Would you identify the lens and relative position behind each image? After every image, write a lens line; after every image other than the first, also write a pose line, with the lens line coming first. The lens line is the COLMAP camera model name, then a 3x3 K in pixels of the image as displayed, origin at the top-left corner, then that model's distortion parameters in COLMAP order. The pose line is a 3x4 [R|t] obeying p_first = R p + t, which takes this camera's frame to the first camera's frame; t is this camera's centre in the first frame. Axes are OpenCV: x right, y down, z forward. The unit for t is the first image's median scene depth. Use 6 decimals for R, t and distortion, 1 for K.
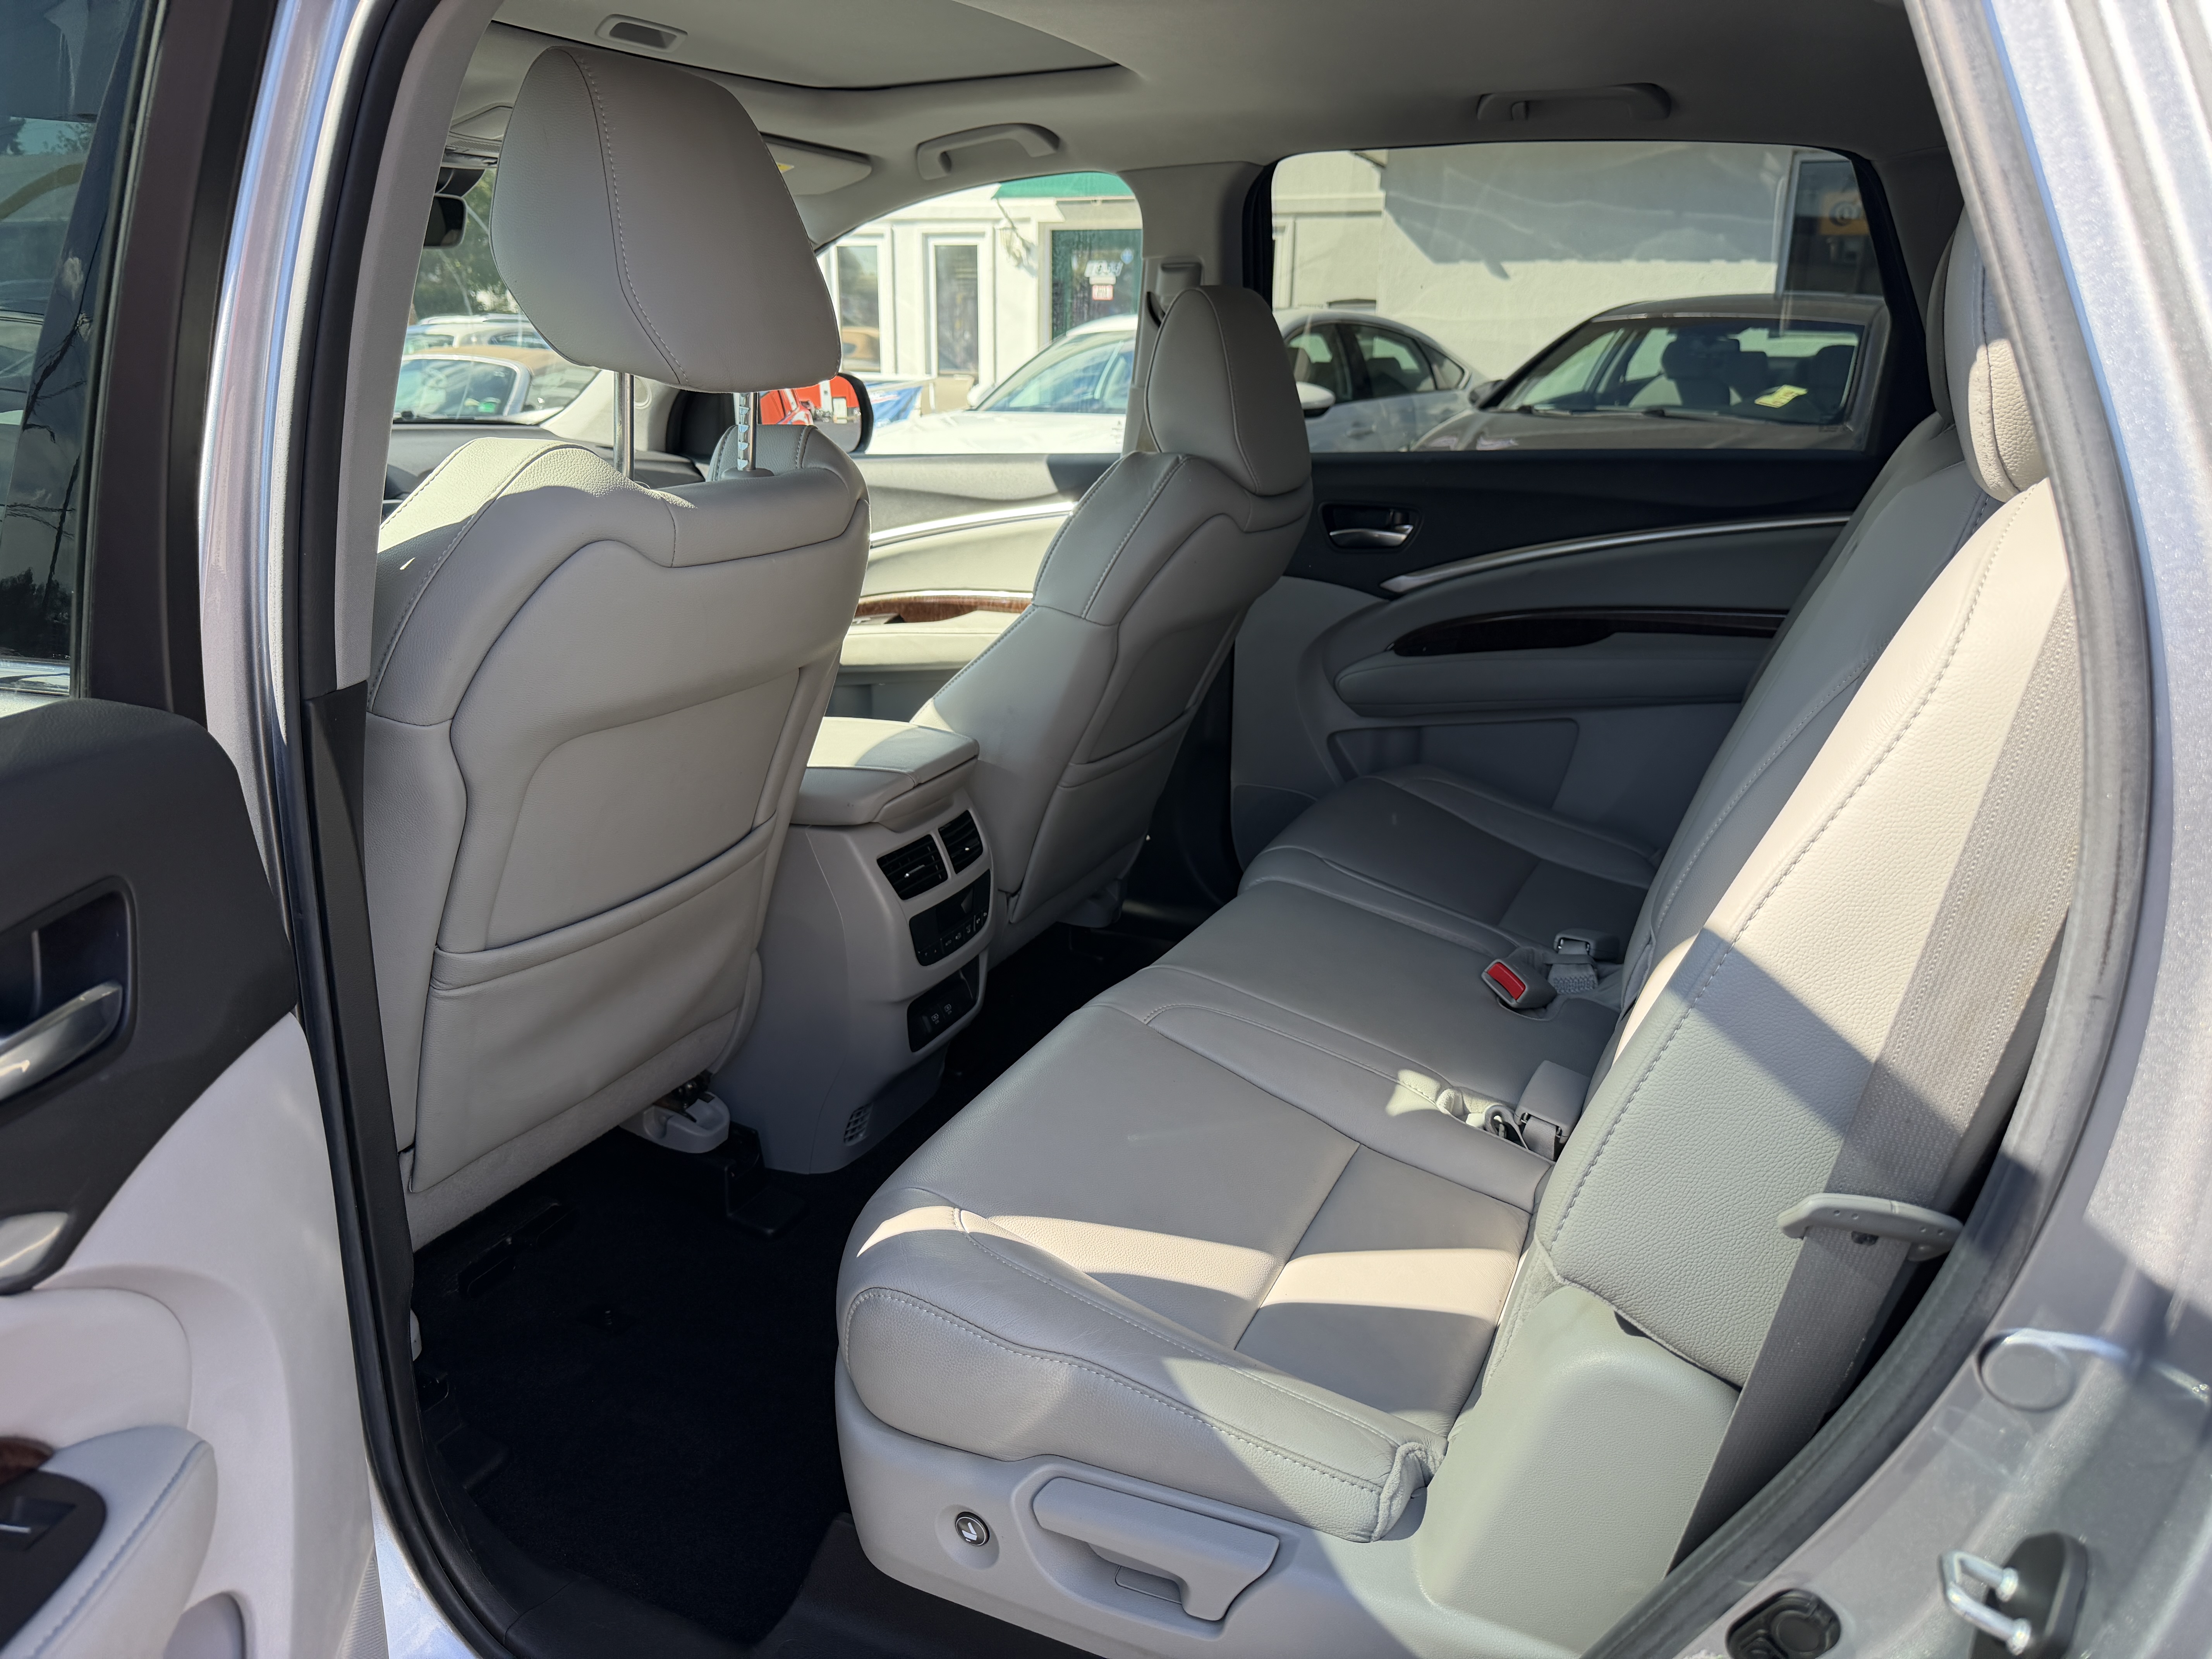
lens RADIAL K [[1553.4, 0, 1123.5], [0, 1553.4, 834.5], [0, 0, 1]] dist [0.059337, -0.084228]
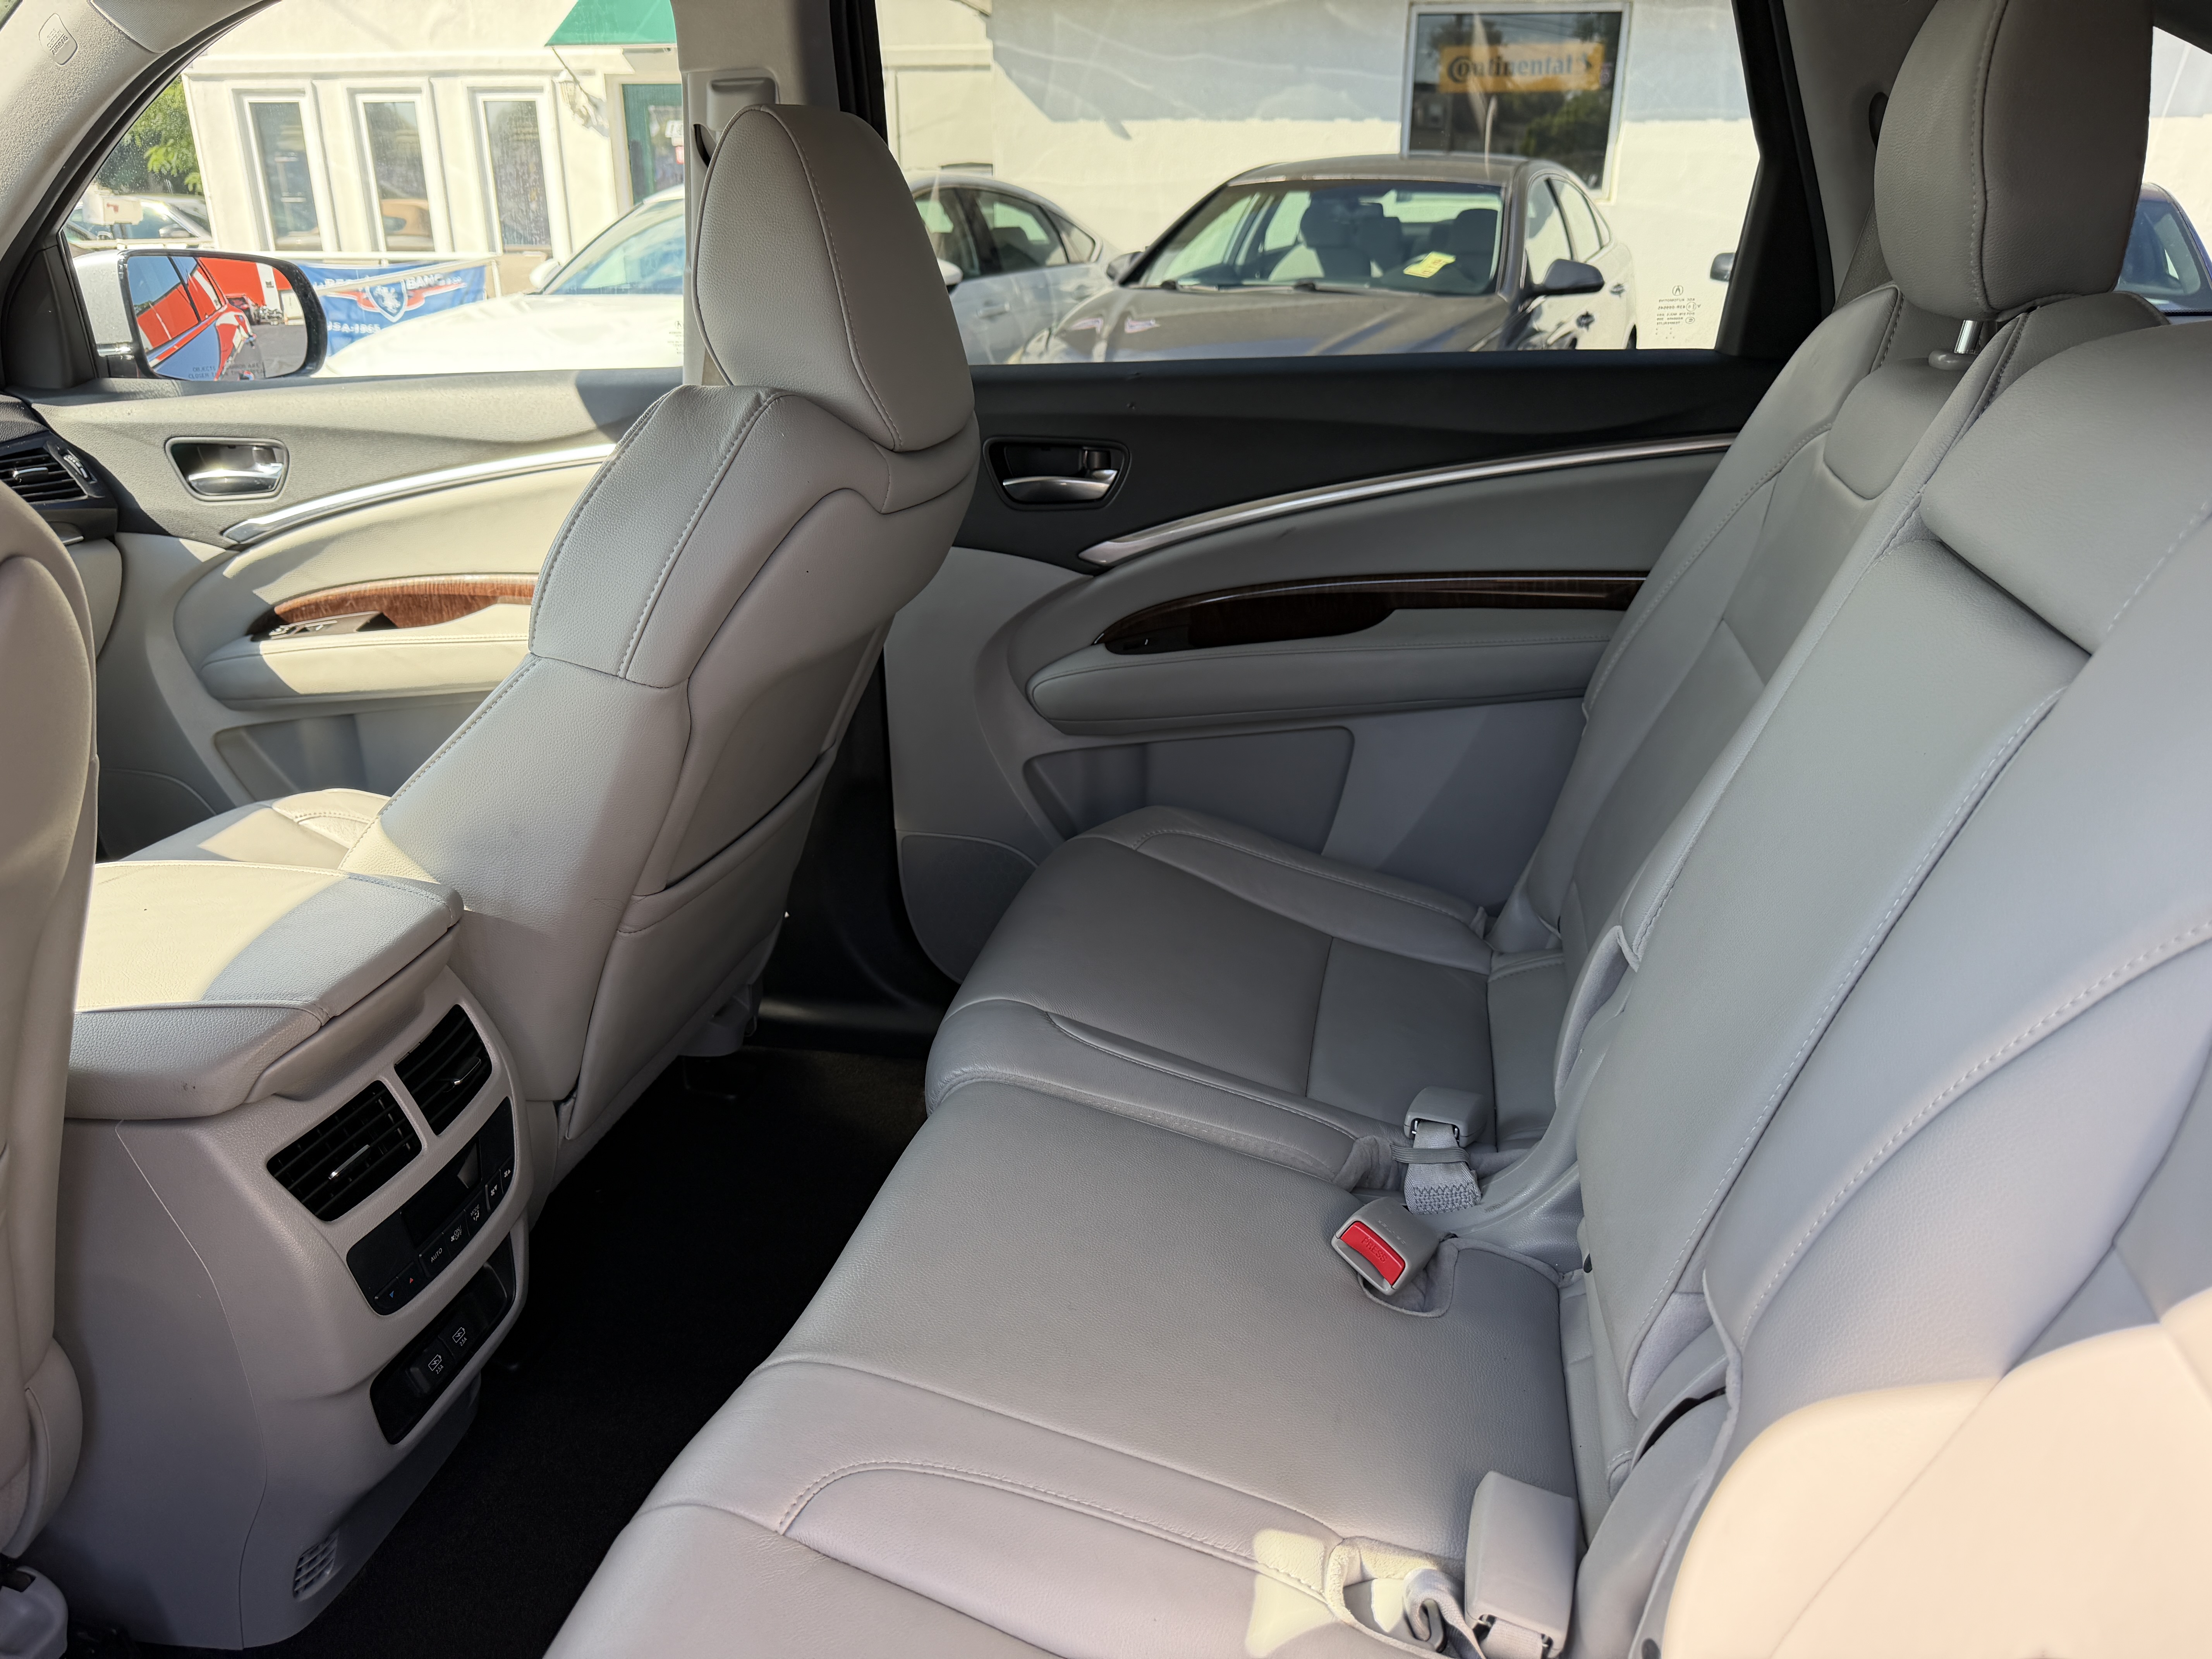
lens RADIAL K [[1548.5, 0, 1093.1], [0, 1548.5, 837.6], [0, 0, 1]] dist [0.087168, -0.140857]
pose [[0.976704, -0.089125, 0.195210, 0.006653], [0.074317, 0.993864, 0.081922, -0.027890], [-0.201313, -0.065506, 0.977334, 0.092780]]
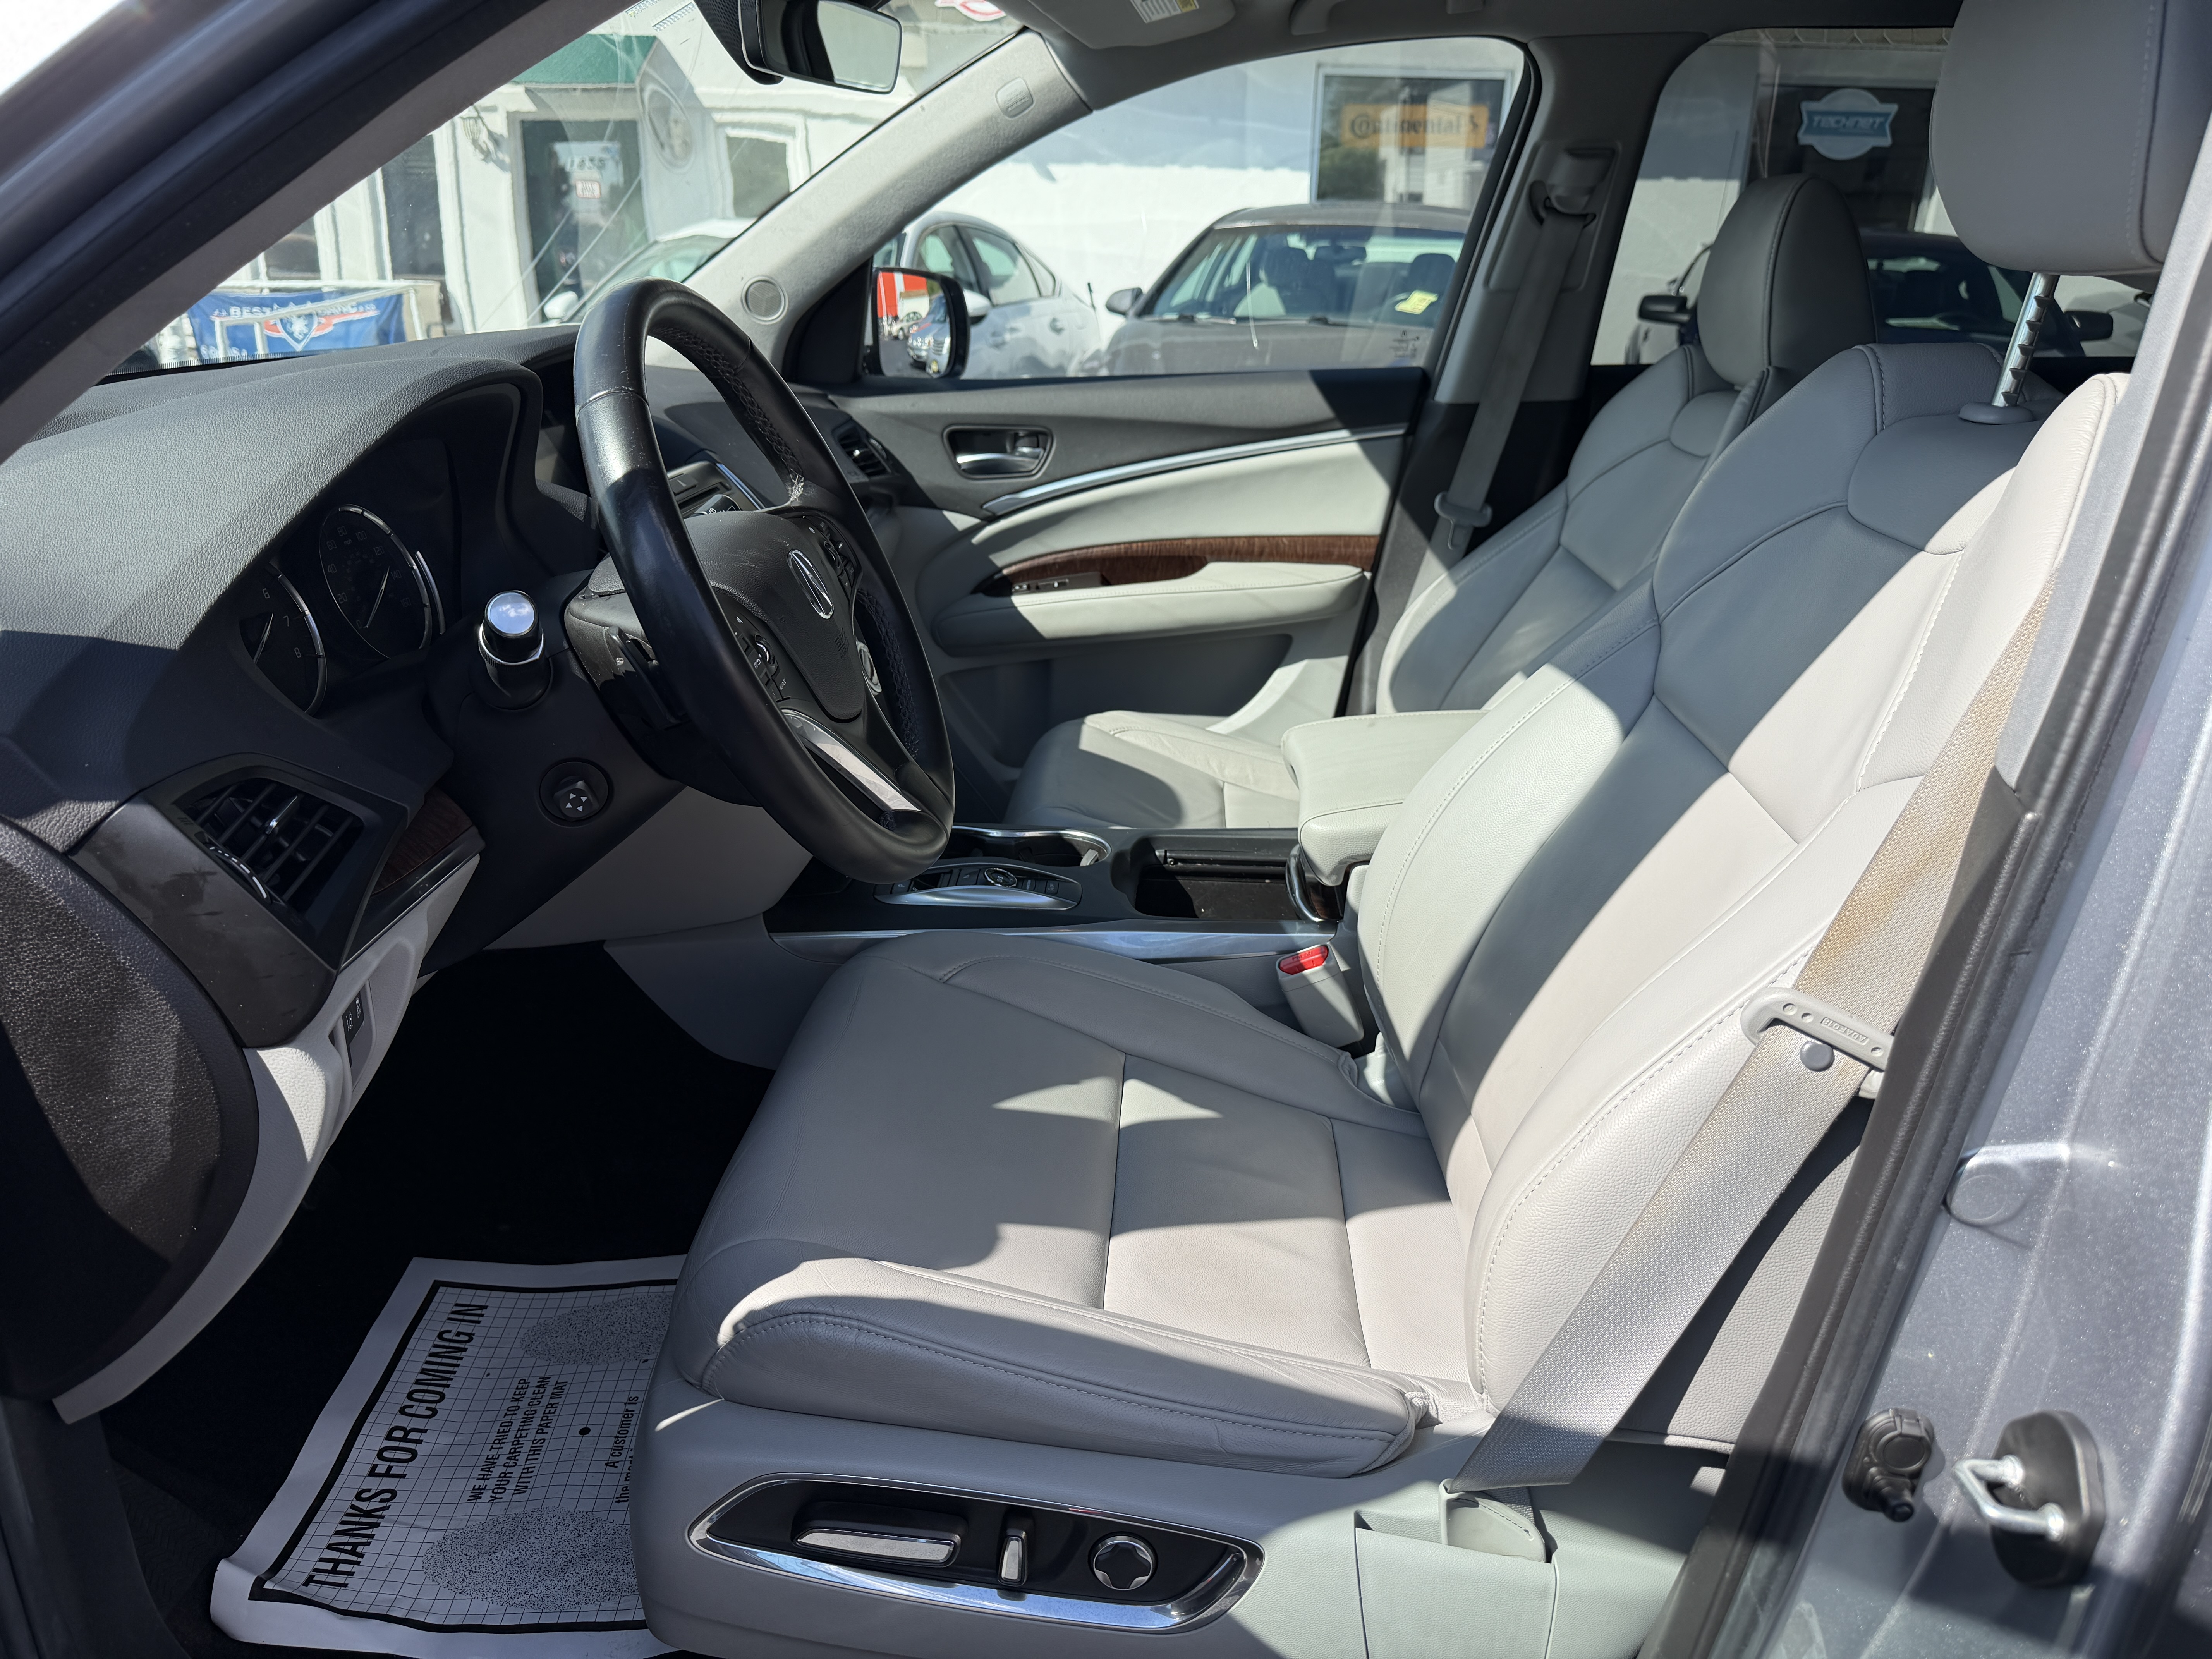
lens RADIAL K [[1578.8, 0, 1100.0], [0, 1578.8, 838.3], [0, 0, 1]] dist [0.051494, -0.094567]
pose [[0.932784, -0.120966, 0.339530, -0.164615], [0.103570, 0.992228, 0.068970, -0.021309], [-0.345234, -0.029169, 0.938063, 0.073720]]
